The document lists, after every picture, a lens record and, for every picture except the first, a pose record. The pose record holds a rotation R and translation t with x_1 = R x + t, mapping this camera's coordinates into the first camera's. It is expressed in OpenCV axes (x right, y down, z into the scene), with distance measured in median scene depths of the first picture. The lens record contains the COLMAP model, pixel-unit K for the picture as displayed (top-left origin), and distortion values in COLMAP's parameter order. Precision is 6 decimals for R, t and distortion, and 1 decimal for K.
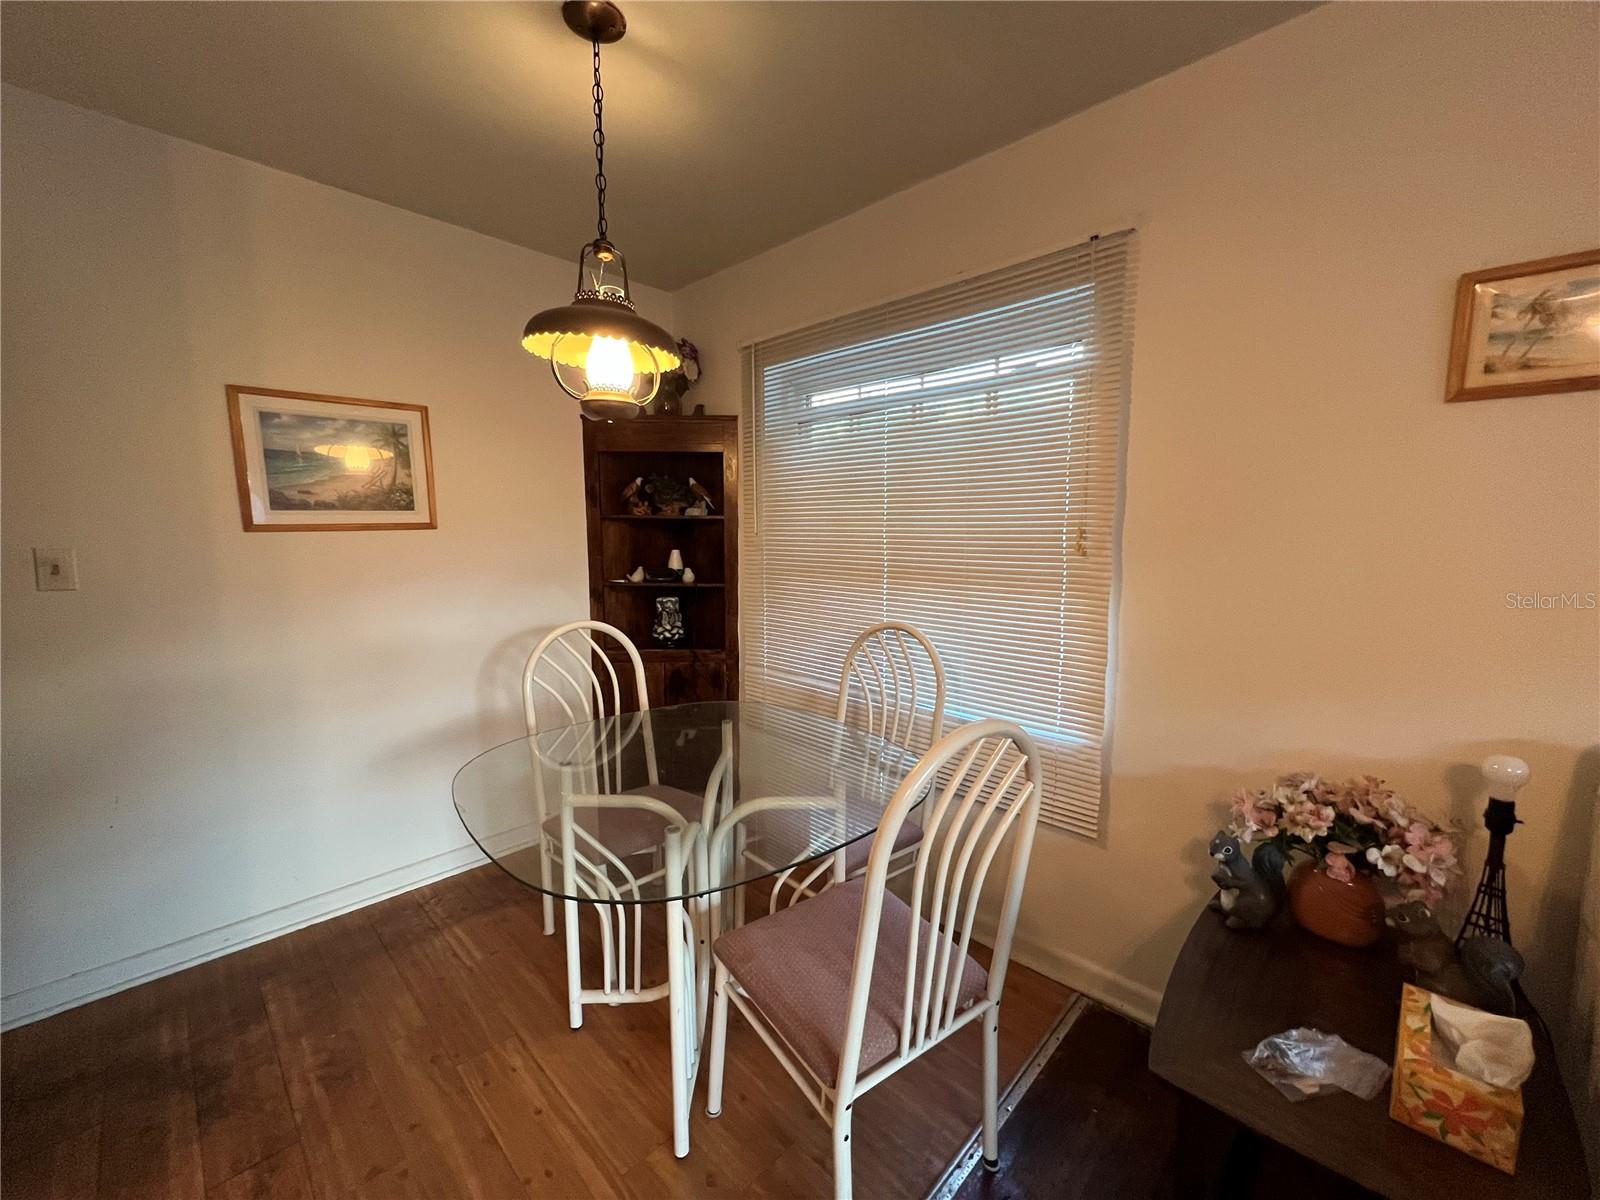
lens RADIAL K [[641.0, 0, 799.8], [0, 641.0, 595.9], [0, 0, 1]] dist [0.003649, 0.000222]
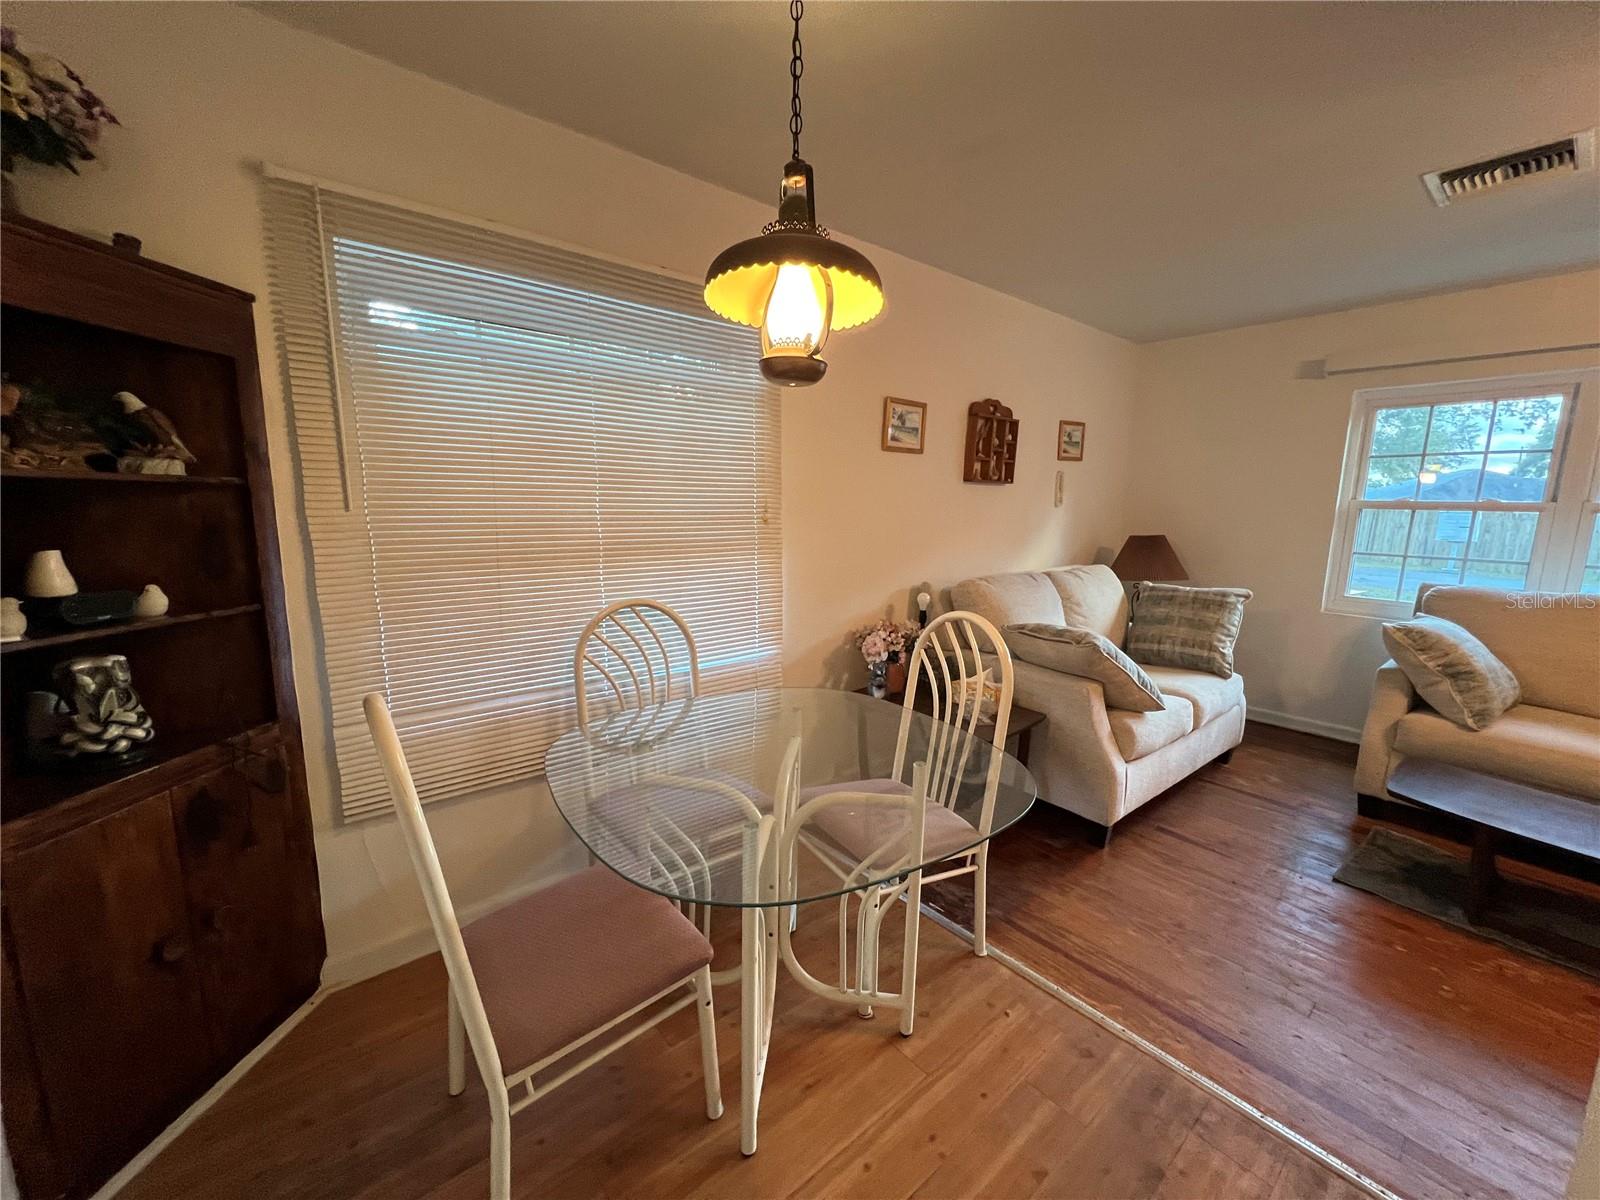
lens RADIAL K [[624.9, 0, 801.7], [0, 624.9, 605.3], [0, 0, 1]] dist [-0.000617, 0.000065]
pose [[0.114413, -0.155042, 0.981260, -0.681430], [0.101143, 0.984432, 0.143750, -0.055484], [-0.988271, 0.082801, 0.128313, 0.545109]]
